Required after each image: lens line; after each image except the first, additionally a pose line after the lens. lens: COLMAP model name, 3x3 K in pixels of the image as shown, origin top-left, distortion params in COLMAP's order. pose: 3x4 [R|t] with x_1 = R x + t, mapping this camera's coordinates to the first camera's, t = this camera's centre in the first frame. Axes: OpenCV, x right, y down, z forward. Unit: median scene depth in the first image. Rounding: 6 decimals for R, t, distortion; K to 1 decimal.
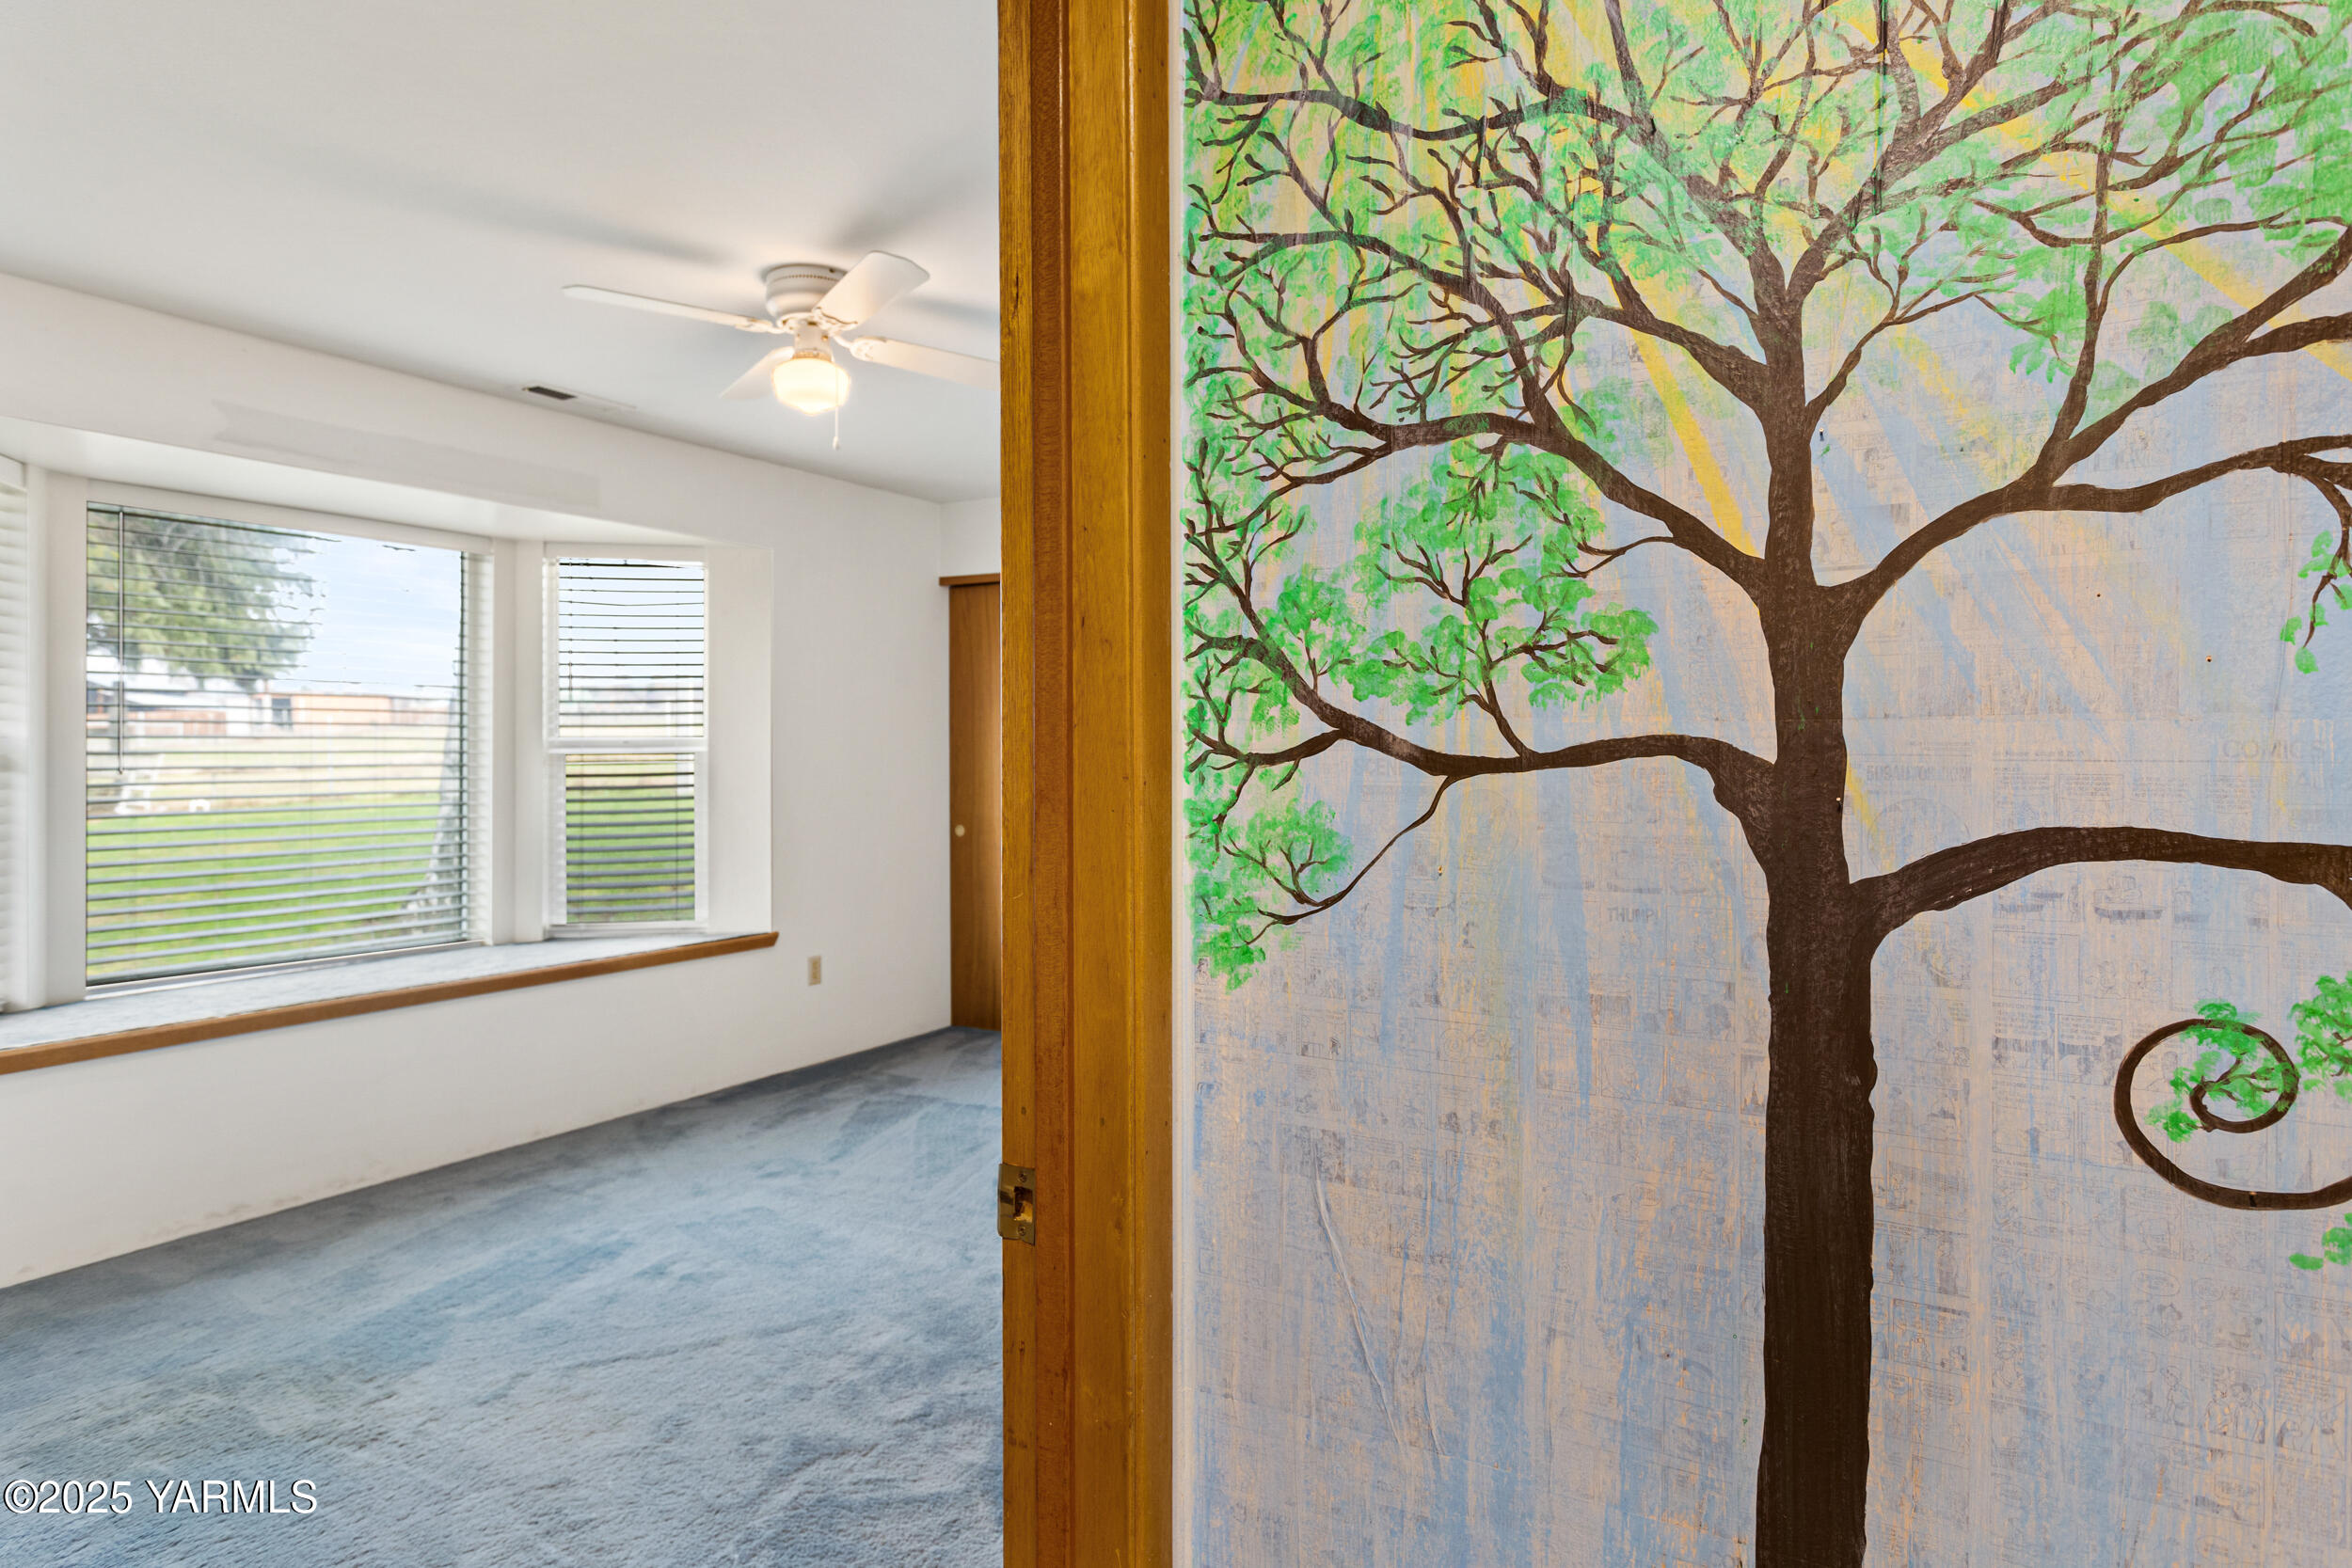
lens RADIAL K [[1289.5, 0, 1180.3], [0, 1289.5, 766.1], [0, 0, 1]] dist [0.002172, -0.002337]
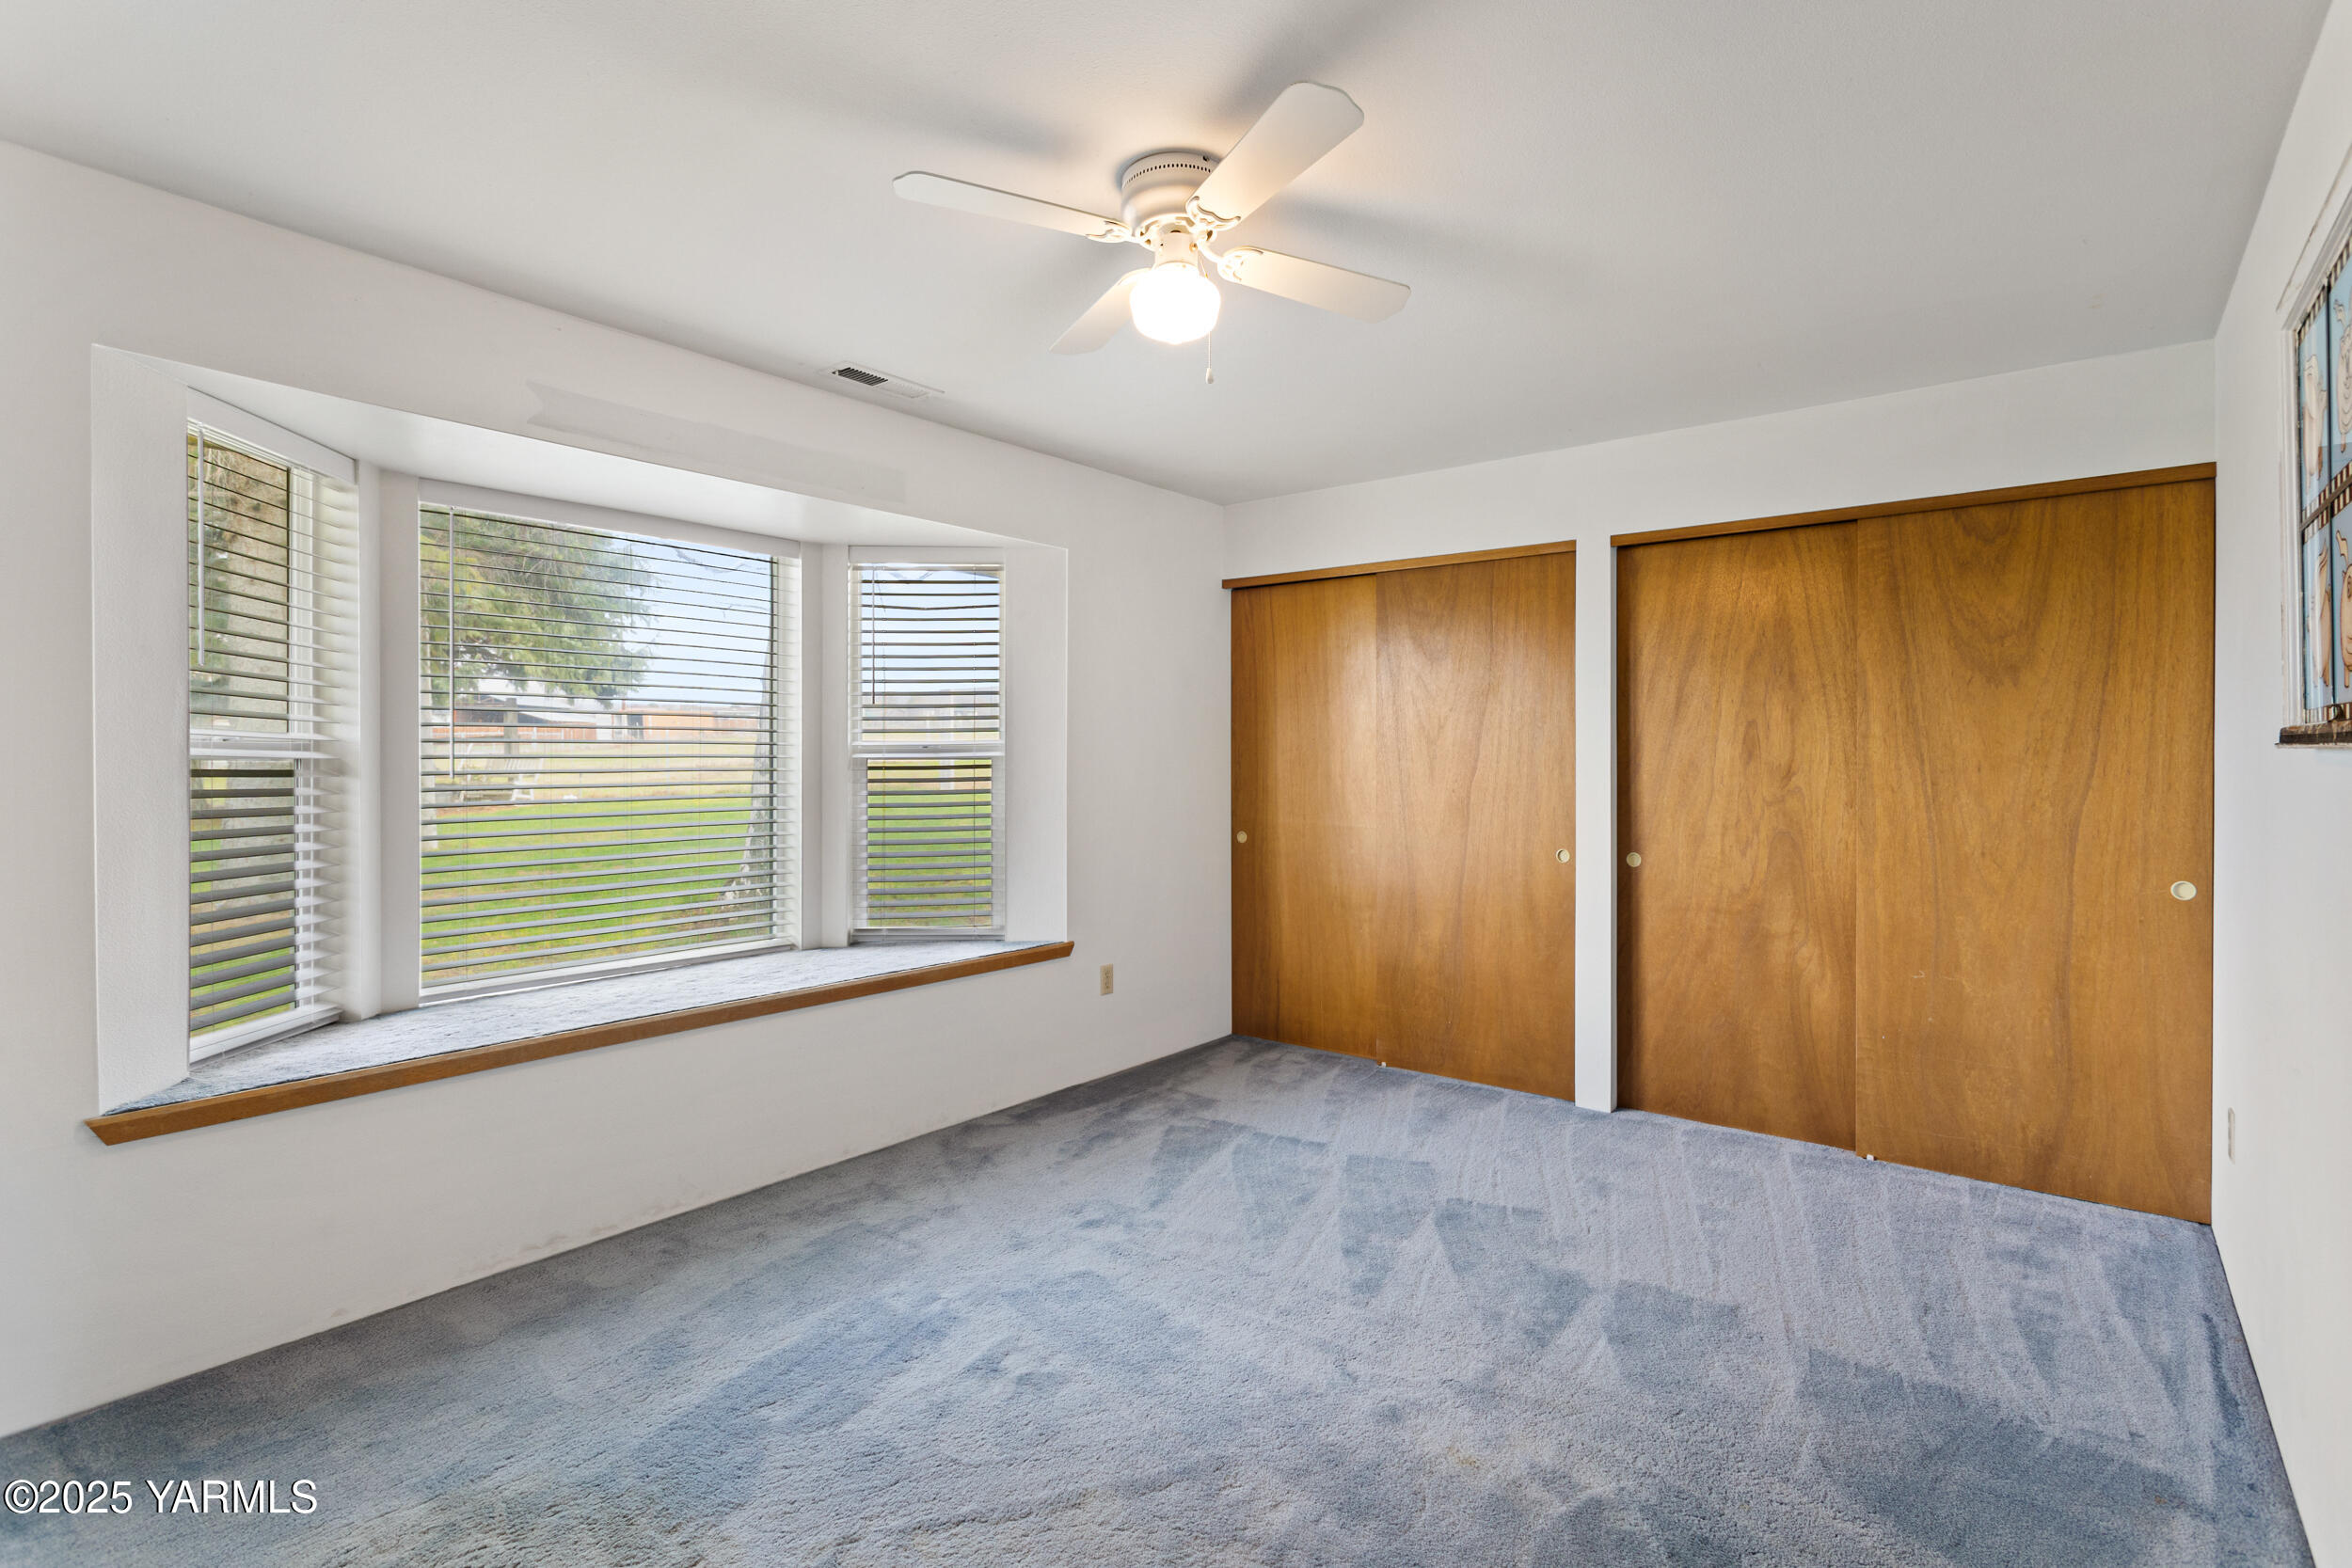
lens RADIAL K [[1106.3, 0, 1176.0], [0, 1106.3, 784.0], [0, 0, 1]] dist [-0.000085, 0.000316]
pose [[0.988062, 0.005468, -0.153957, -0.149519], [-0.003314, 0.999893, 0.014240, -0.003872], [0.154019, -0.013560, 0.987975, 0.260049]]
